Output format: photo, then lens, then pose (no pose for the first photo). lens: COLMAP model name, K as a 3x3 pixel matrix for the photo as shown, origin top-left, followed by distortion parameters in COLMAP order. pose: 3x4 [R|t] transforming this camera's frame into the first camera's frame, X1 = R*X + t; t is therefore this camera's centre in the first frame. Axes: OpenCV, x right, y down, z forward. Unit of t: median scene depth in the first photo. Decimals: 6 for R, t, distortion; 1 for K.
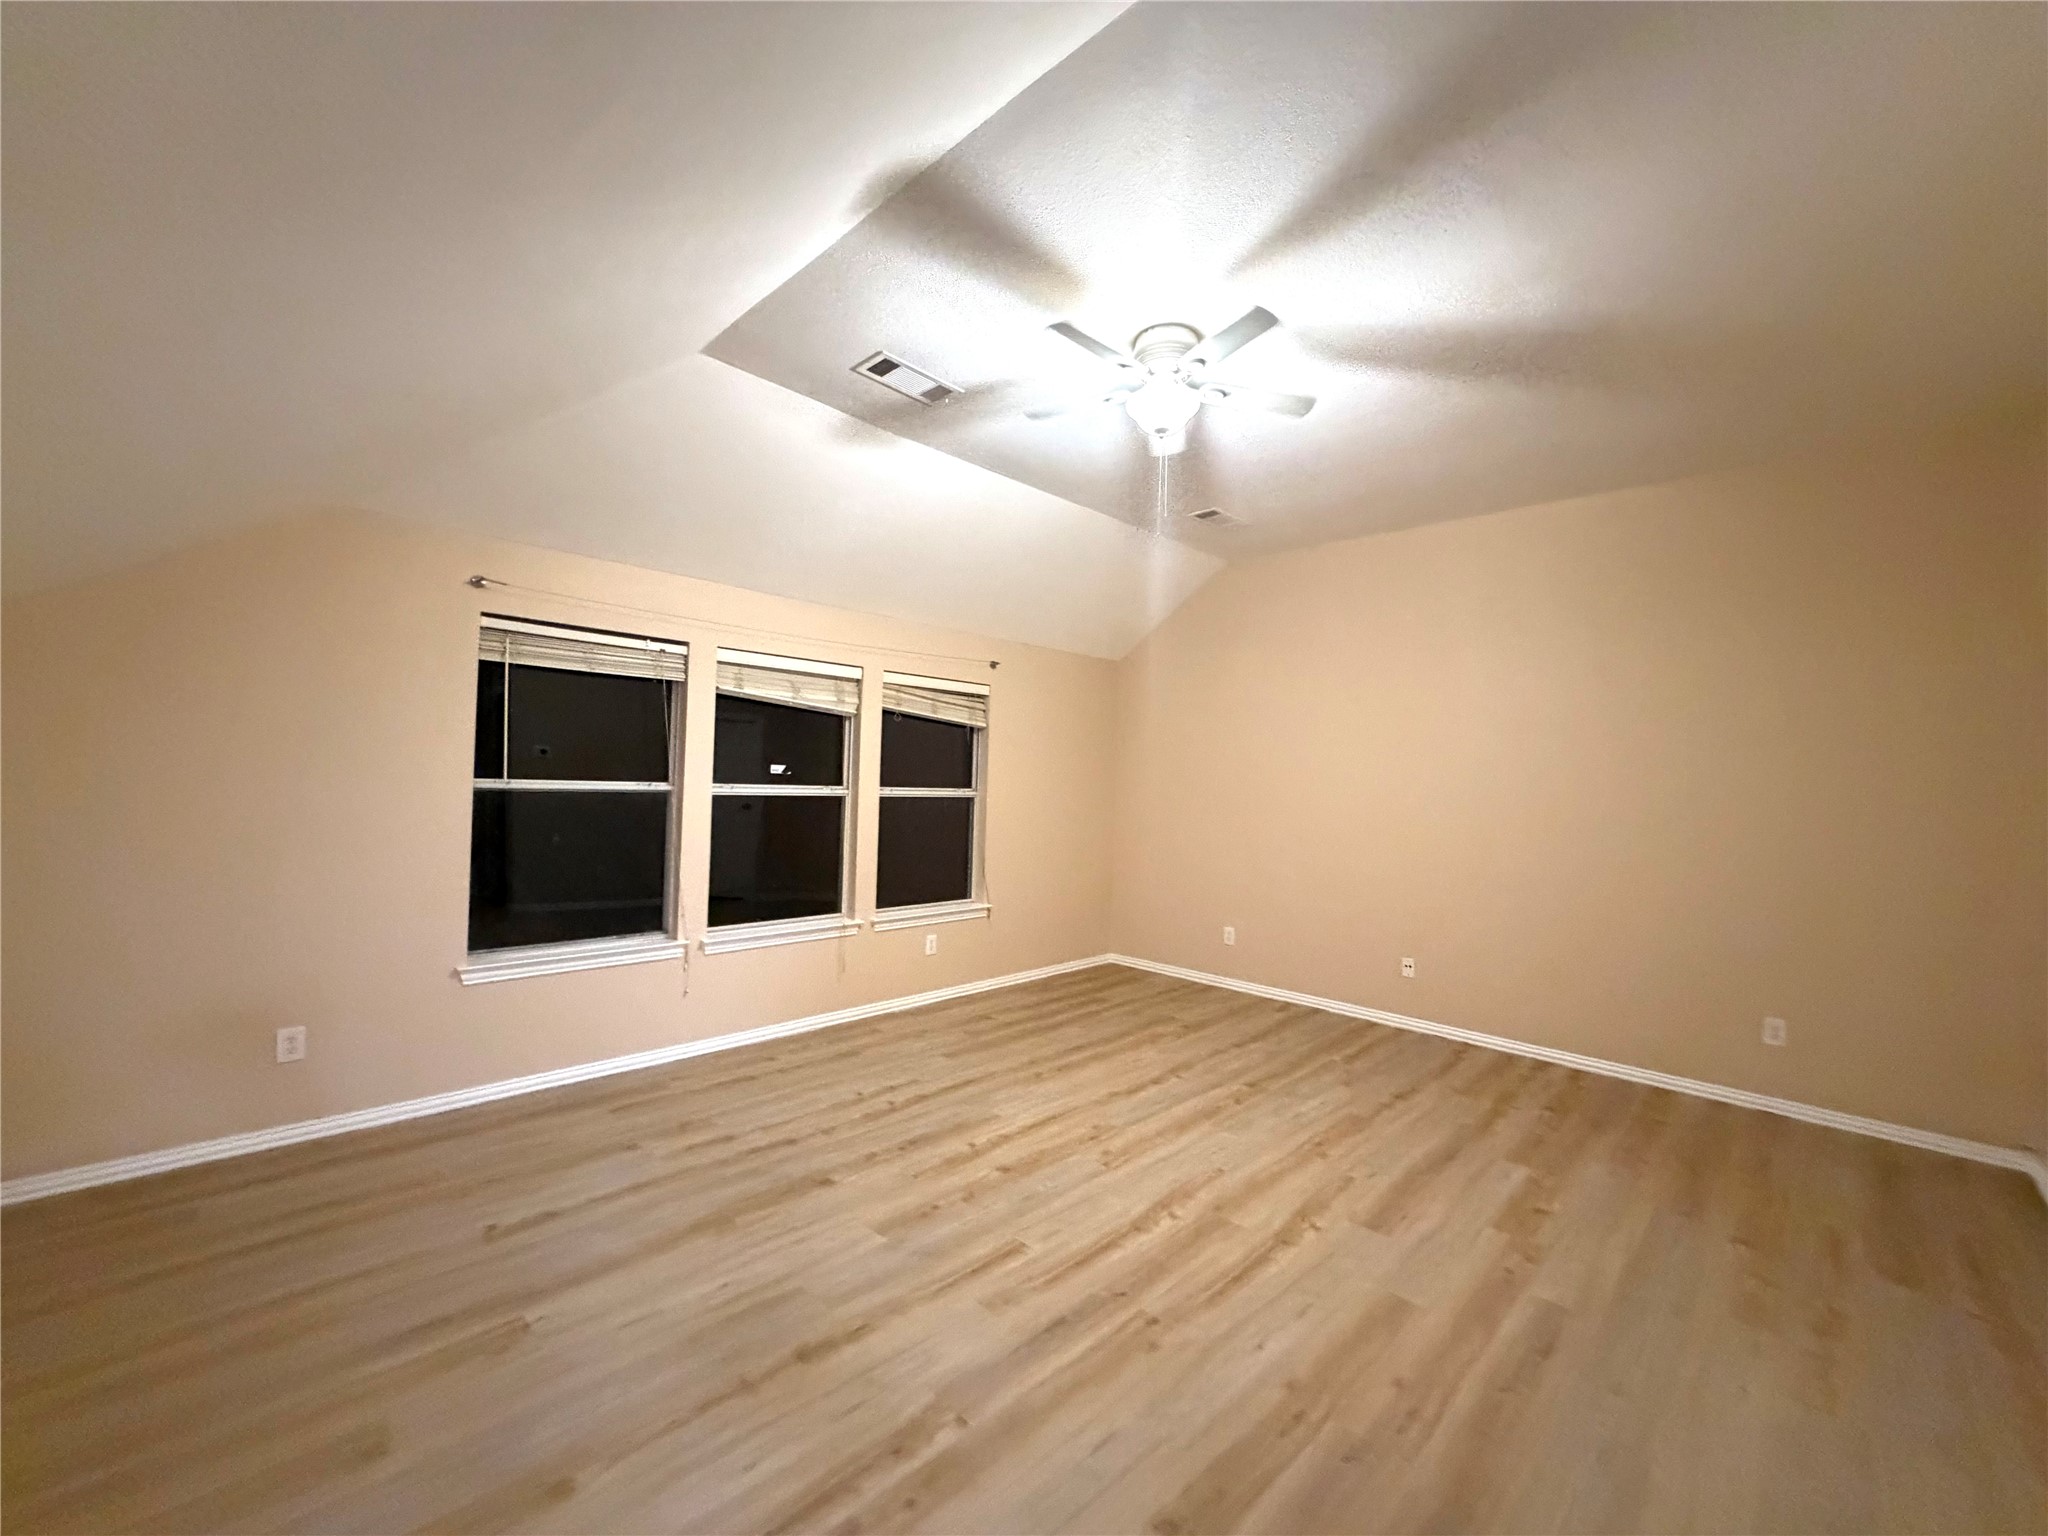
lens RADIAL K [[827.9, 0, 1017.4], [0, 827.9, 766.0], [0, 0, 1]] dist [-0.000514, -0.000062]
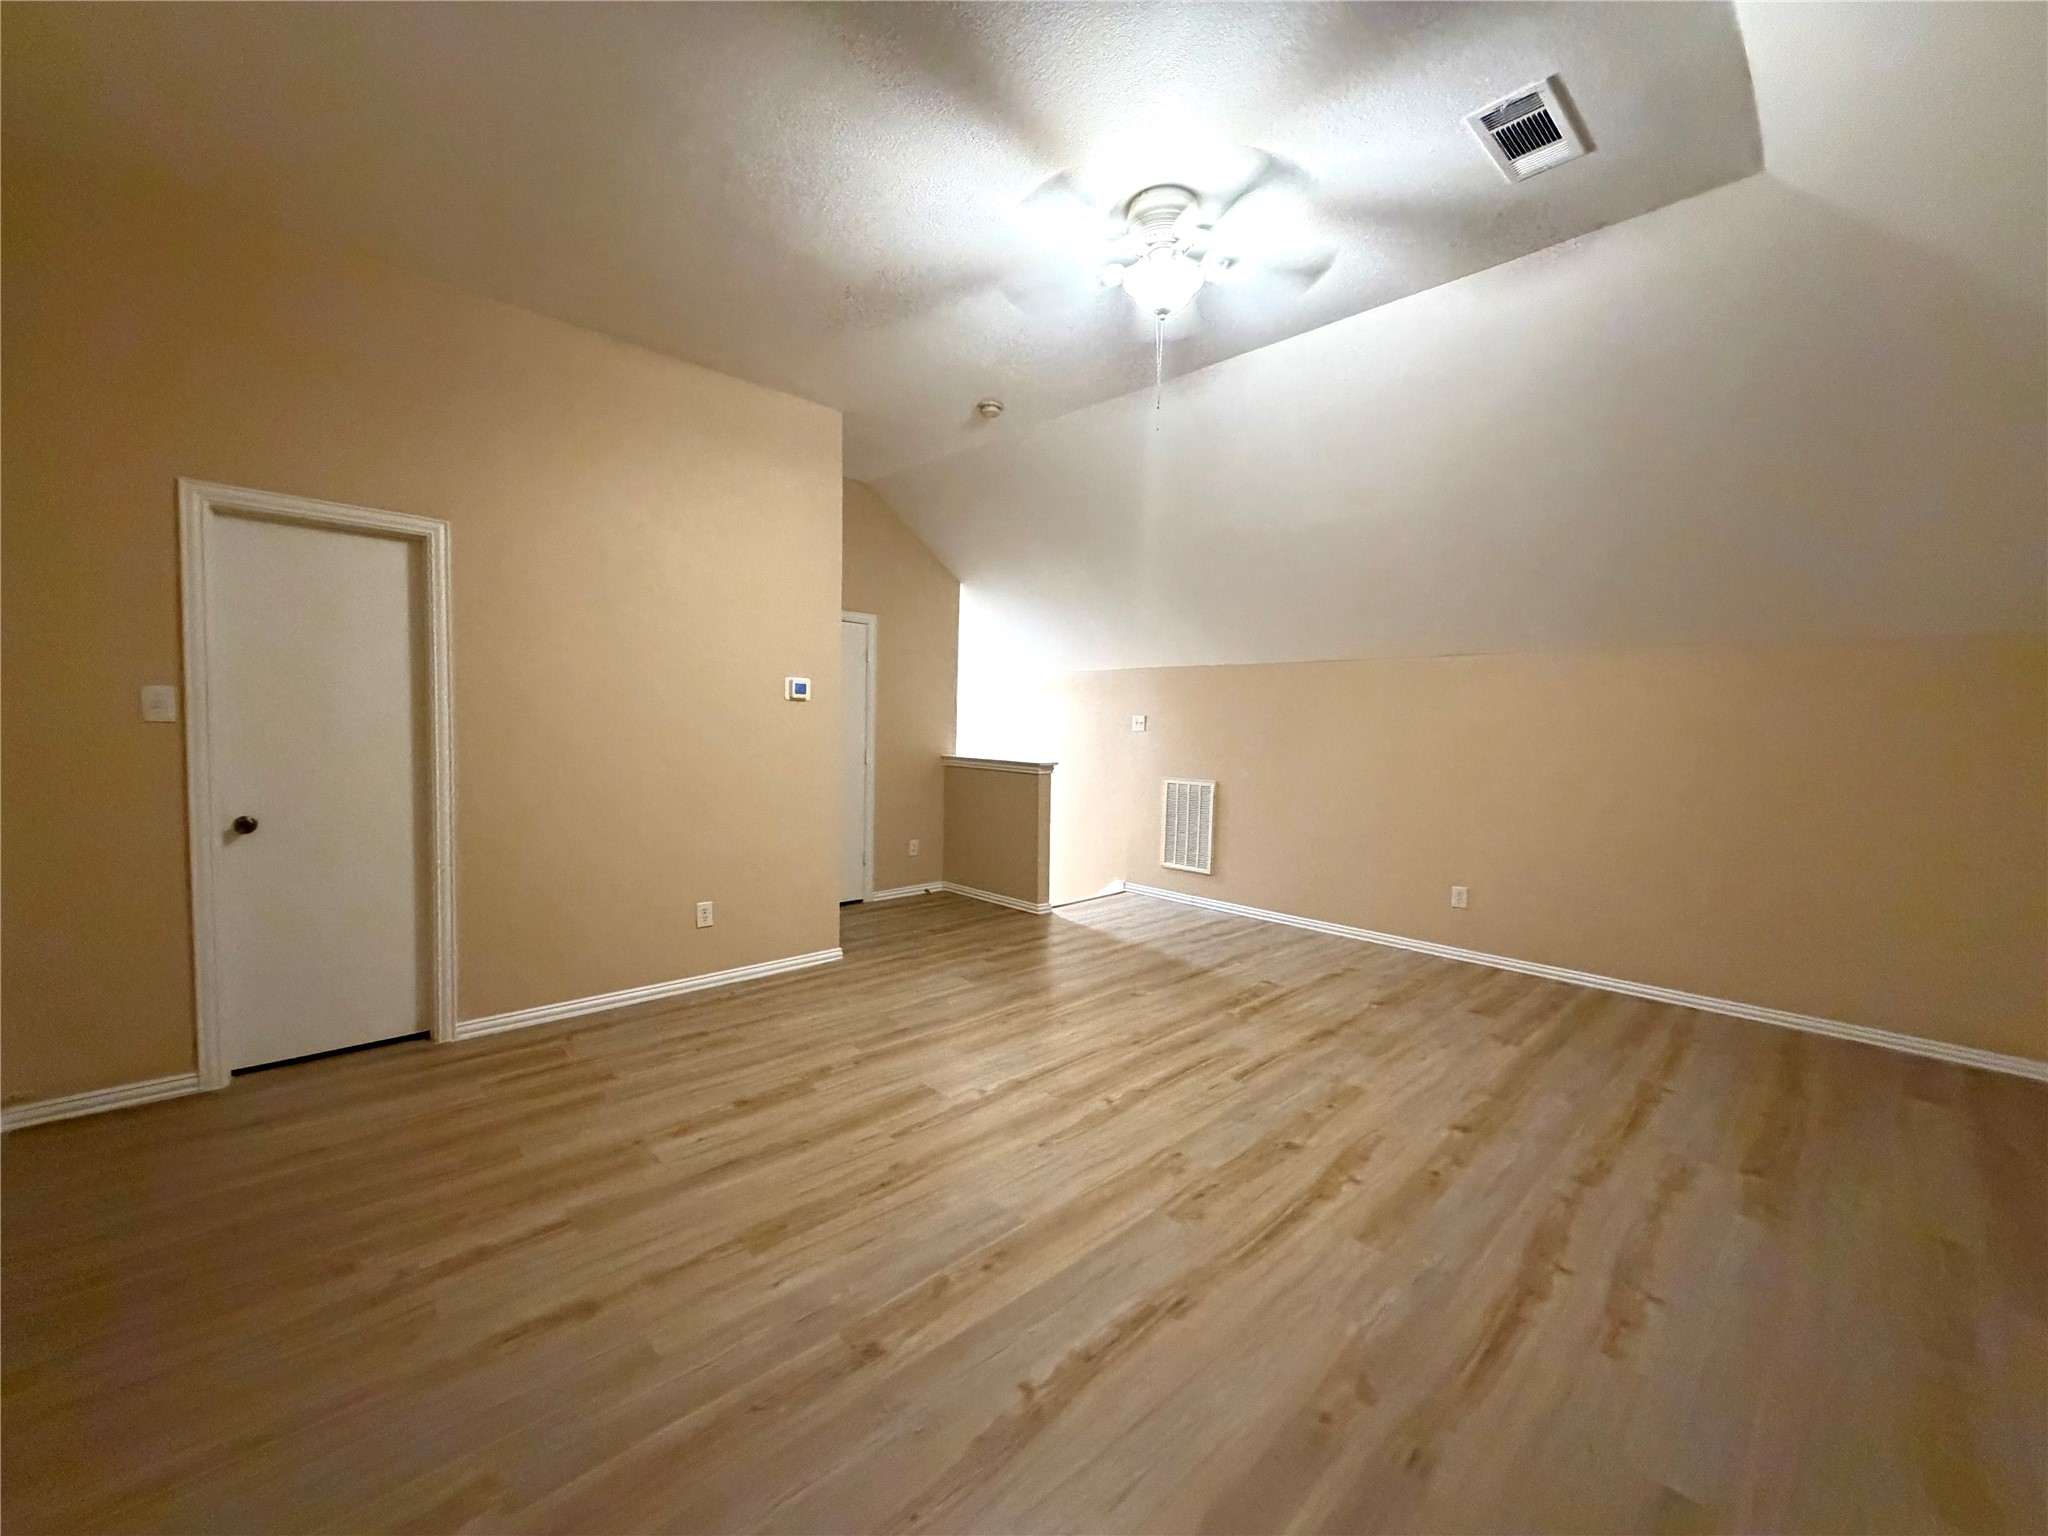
lens RADIAL K [[827.9, 0, 1021.0], [0, 827.9, 771.2], [0, 0, 1]] dist [-0.000514, -0.000062]
pose [[-0.998265, -0.055607, 0.019356, 0.278882], [-0.054716, 0.997538, 0.043854, 0.067542], [-0.021747, 0.042719, -0.998850, 1.881761]]
